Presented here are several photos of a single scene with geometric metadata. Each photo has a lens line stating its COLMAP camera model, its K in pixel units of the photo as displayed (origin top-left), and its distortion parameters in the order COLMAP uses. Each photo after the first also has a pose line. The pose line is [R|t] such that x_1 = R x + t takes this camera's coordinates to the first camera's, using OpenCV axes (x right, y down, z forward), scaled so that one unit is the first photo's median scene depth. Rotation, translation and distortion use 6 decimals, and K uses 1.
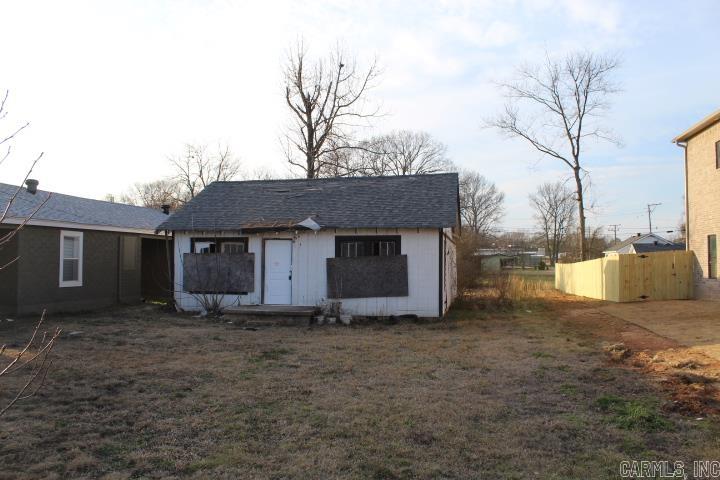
lens RADIAL K [[602.3, 0, 359.3], [0, 602.3, 238.9], [0, 0, 1]] dist [-0.165263, 0.139910]
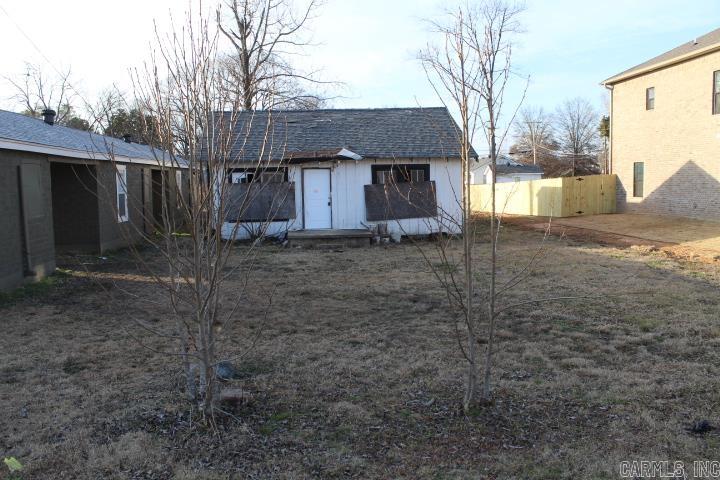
lens RADIAL K [[602.3, 0, 362.8], [0, 602.3, 242.2], [0, 0, 1]] dist [-0.165263, 0.139910]
pose [[0.953653, -0.049648, 0.296785, -0.380950], [0.008891, 0.990513, 0.137130, -0.015099], [-0.300778, -0.128136, 0.945047, -0.055677]]
